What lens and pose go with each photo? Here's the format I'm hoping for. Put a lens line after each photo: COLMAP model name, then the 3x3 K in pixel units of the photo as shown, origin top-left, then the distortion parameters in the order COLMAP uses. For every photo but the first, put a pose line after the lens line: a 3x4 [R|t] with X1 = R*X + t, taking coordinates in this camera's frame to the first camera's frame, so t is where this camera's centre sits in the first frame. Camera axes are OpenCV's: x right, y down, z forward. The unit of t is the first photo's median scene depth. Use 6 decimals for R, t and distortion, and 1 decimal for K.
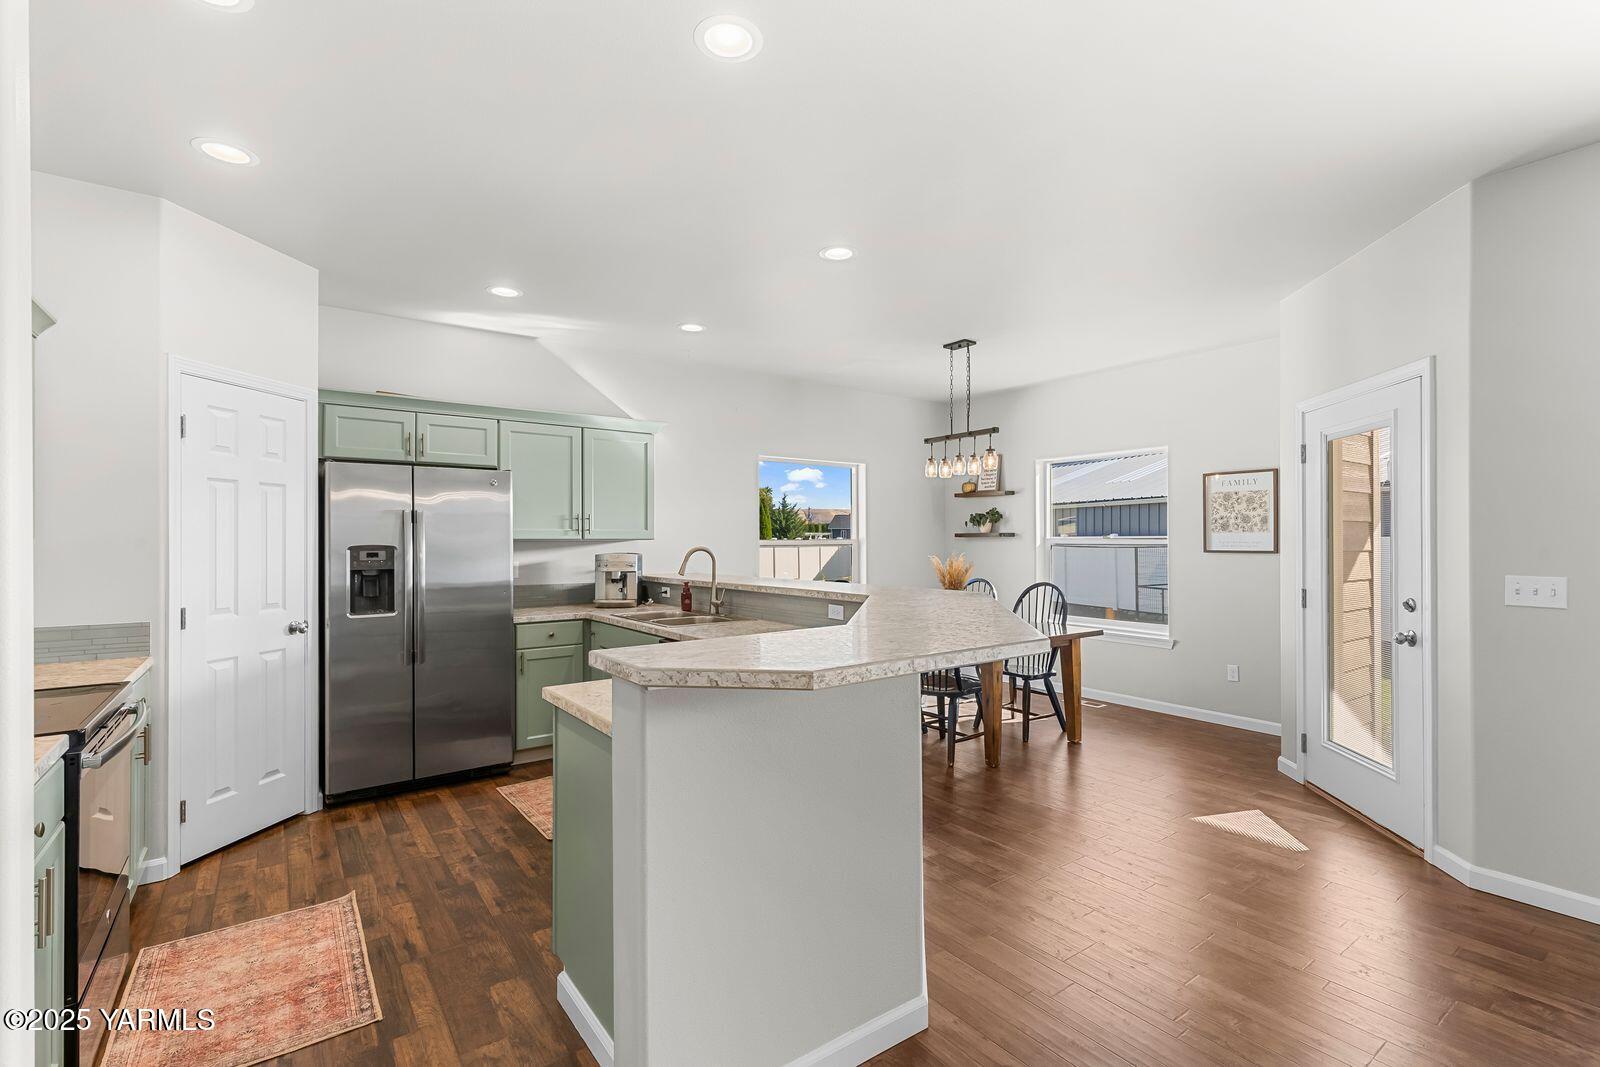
lens RADIAL K [[722.2, 0, 799.8], [0, 722.2, 533.9], [0, 0, 1]] dist [0.000320, -0.000176]
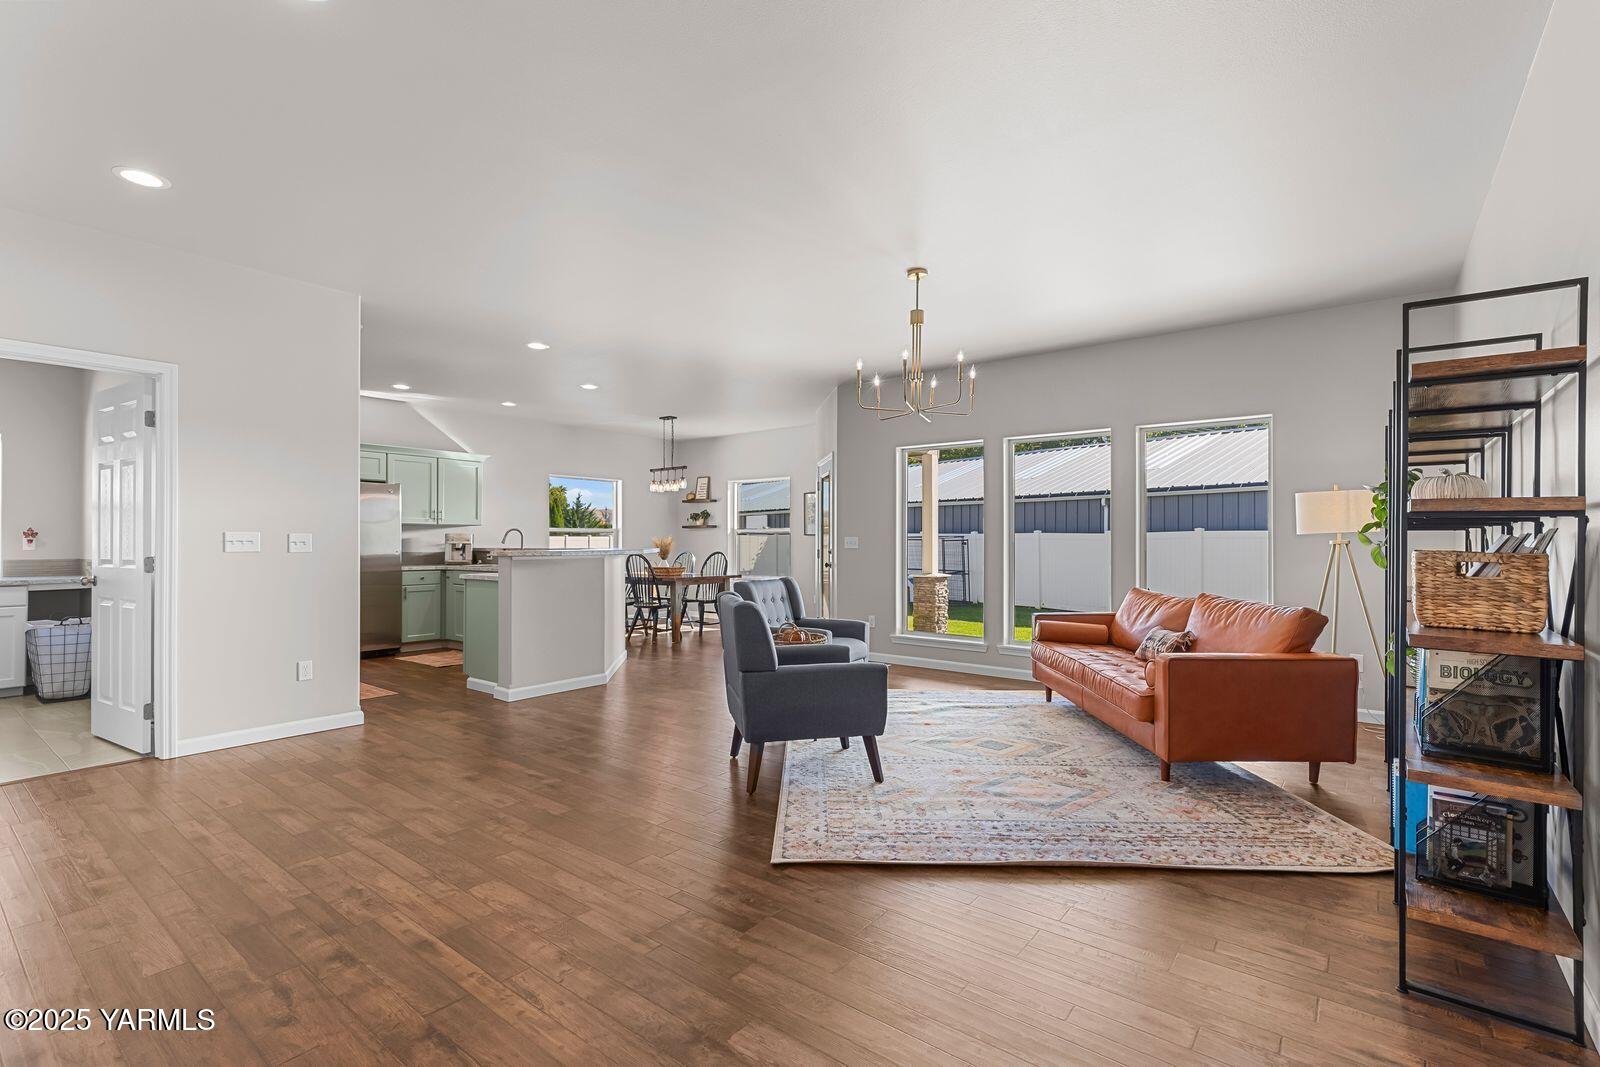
lens RADIAL K [[727.8, 0, 799.8], [0, 727.8, 534.0], [0, 0, 1]] dist [0.010248, 0.000333]
pose [[0.963355, 0.004908, 0.268186, 0.055424], [-0.004277, 0.999987, -0.002936, 0.029859], [-0.268197, 0.001681, 0.963363, -0.847985]]
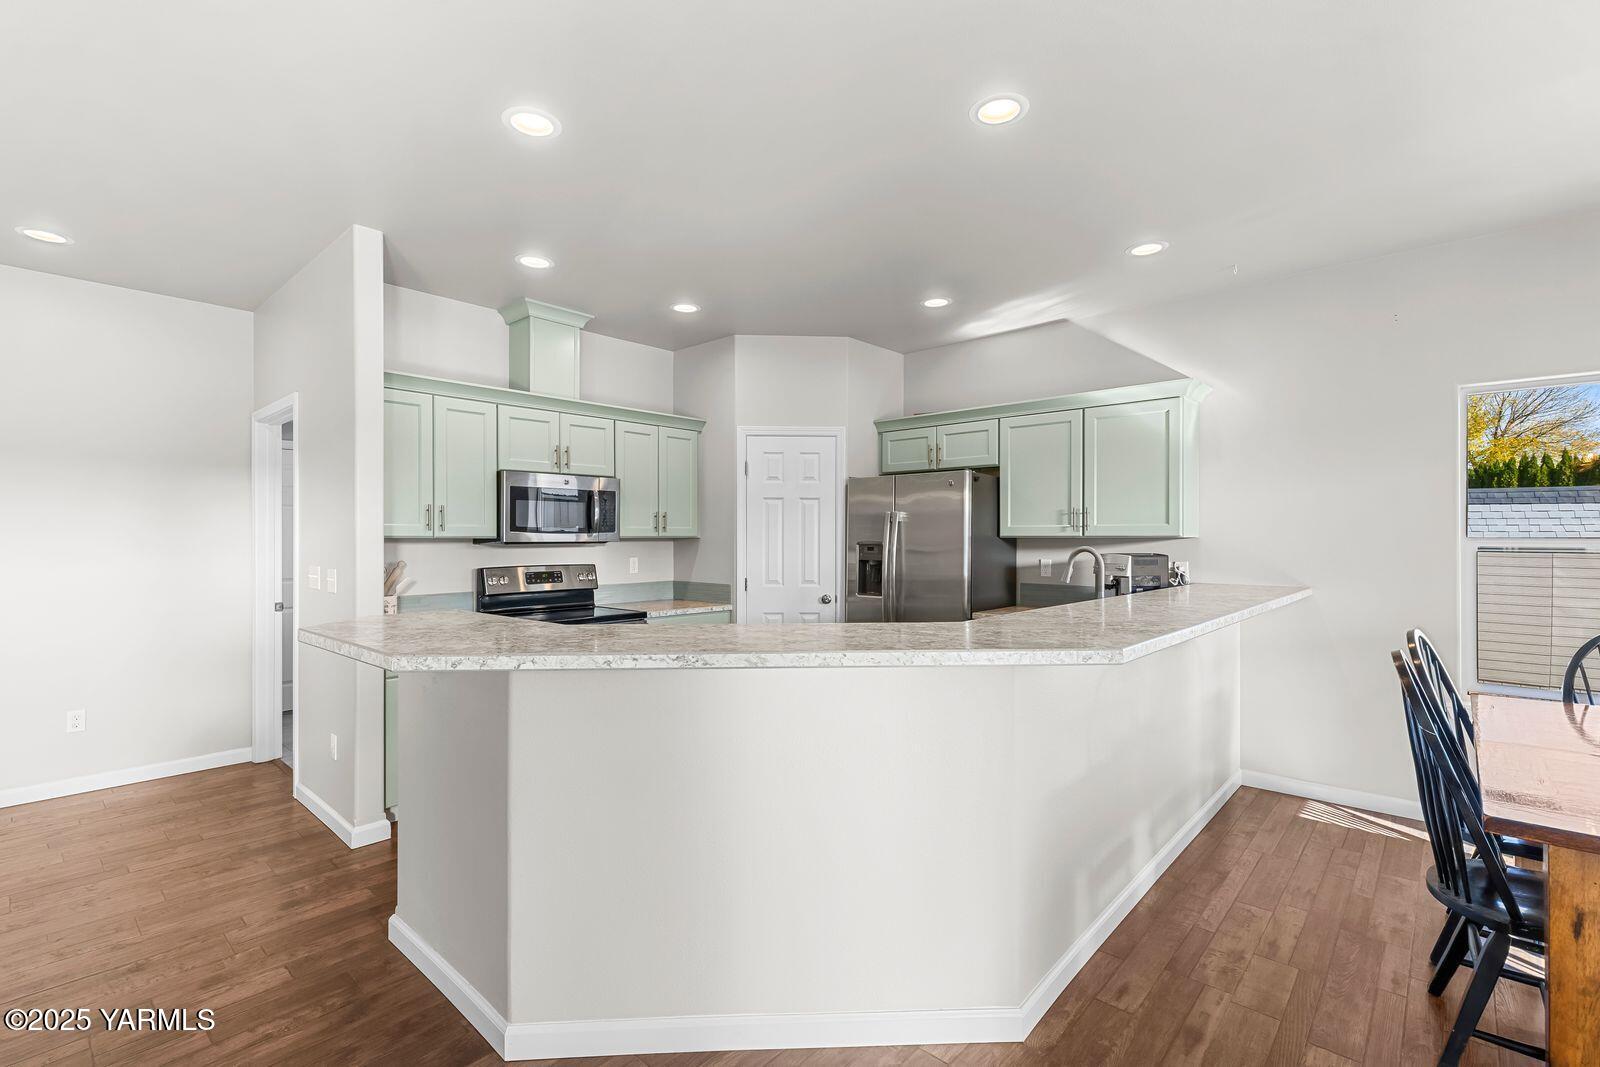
lens RADIAL K [[727.1, 0, 799.5], [0, 727.1, 551.3], [0, 0, 1]] dist [0.000537, -0.000083]
pose [[0.198945, 0.024250, -0.979711, 0.491440], [0.011387, 0.999569, 0.027054, -0.002100], [0.979945, -0.016538, 0.198583, 0.481792]]
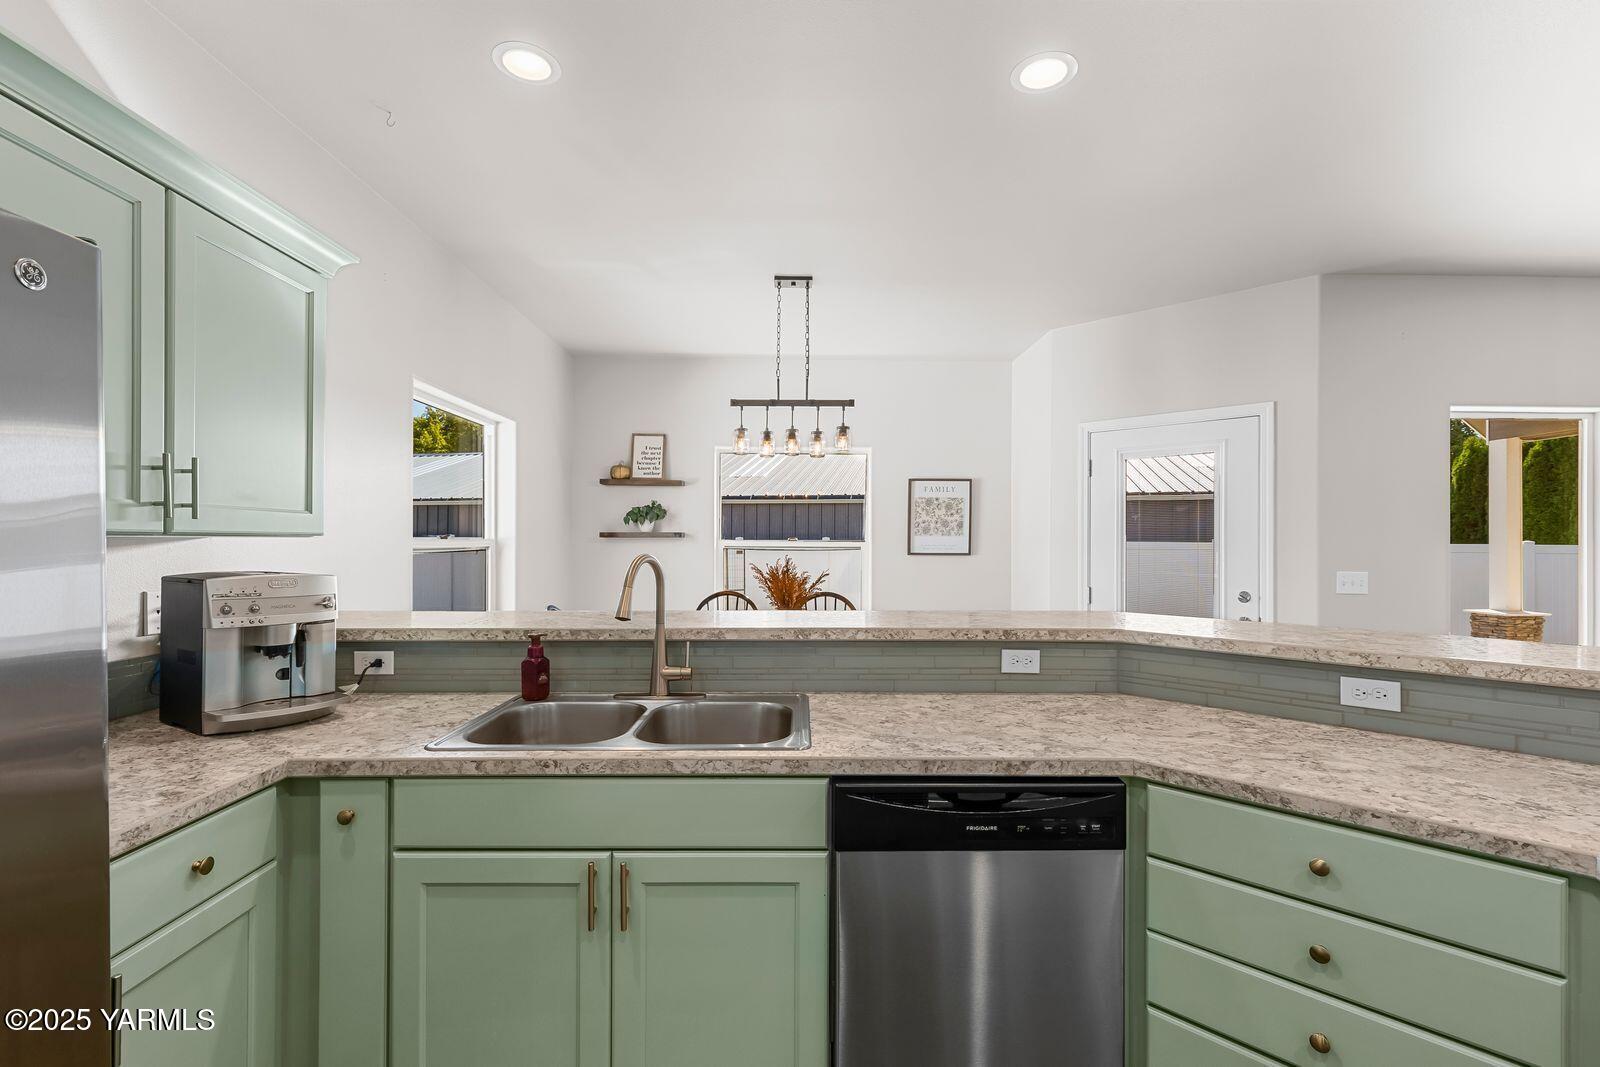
lens RADIAL K [[721.9, 0, 804.0], [0, 721.9, 537.7], [0, 0, 1]] dist [0.010199, 0.000005]
pose [[0.578091, 0.010010, 0.815911, -0.396641], [-0.013242, 0.999908, -0.002885, 0.006369], [-0.815865, -0.009136, 0.578170, 0.574656]]
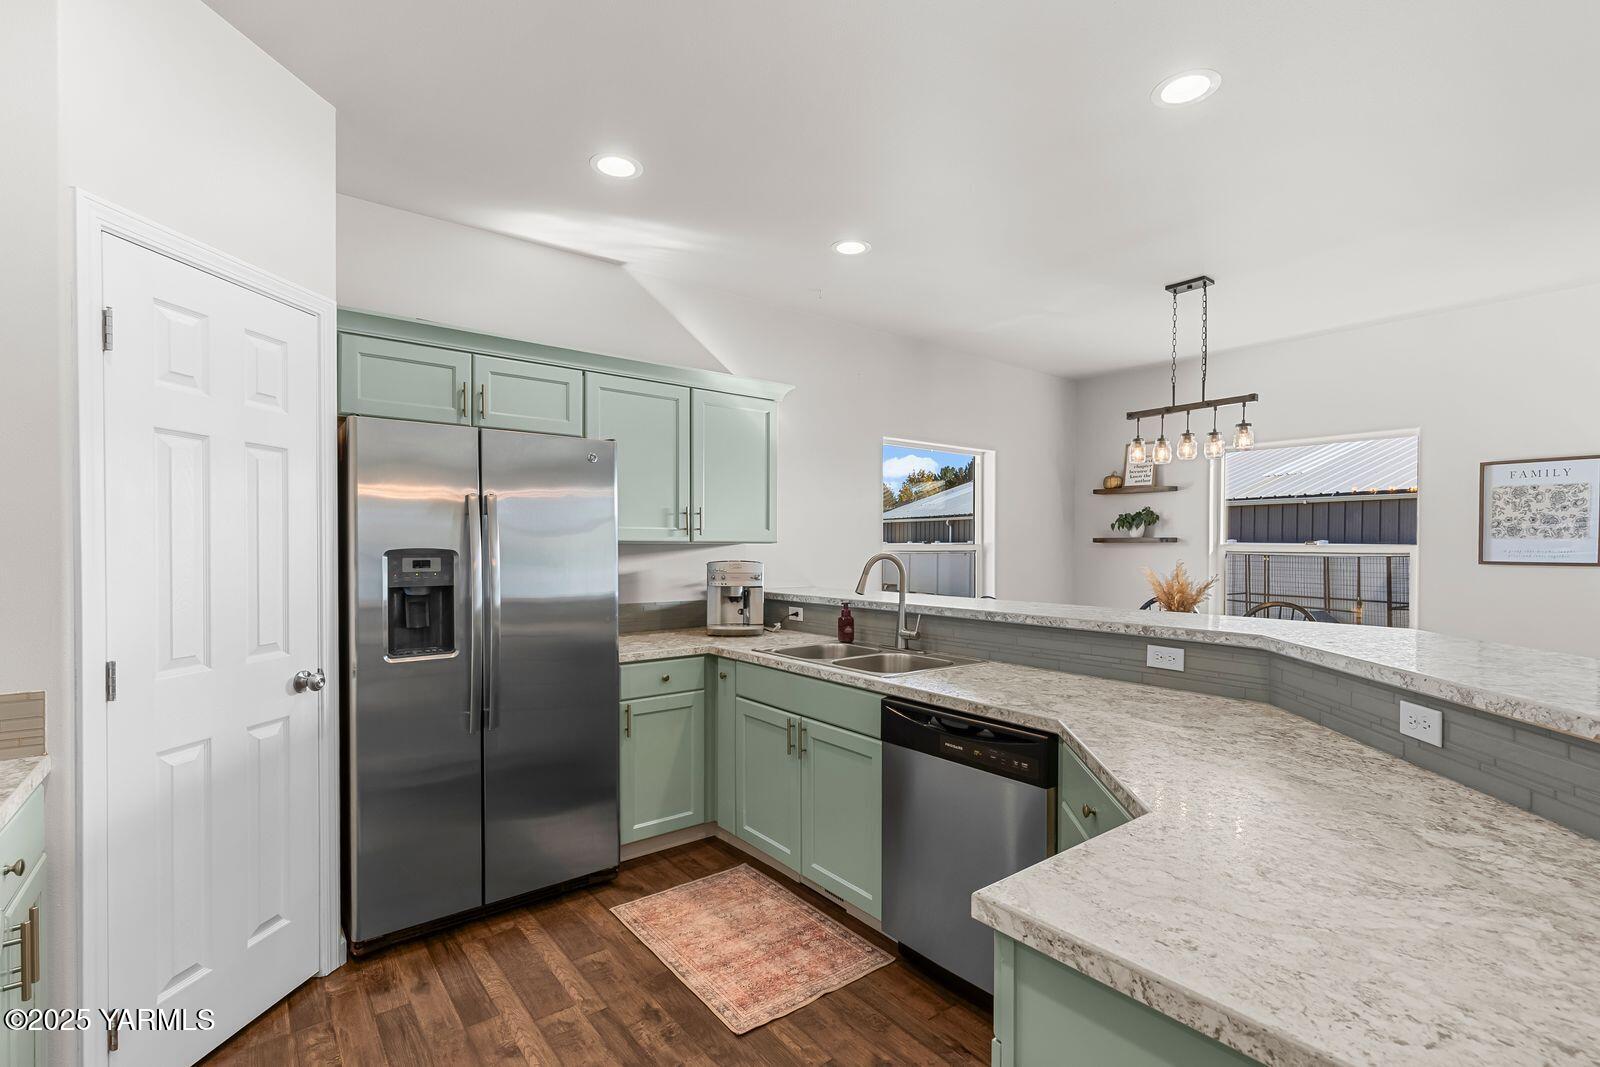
lens RADIAL K [[727.1, 0, 799.5], [0, 727.1, 551.3], [0, 0, 1]] dist [0.000537, -0.000083]
pose [[0.999470, 0.006039, 0.032004, -0.212814], [-0.006585, 0.999834, 0.016985, 0.003705], [-0.031896, -0.017187, 0.999343, 0.263988]]
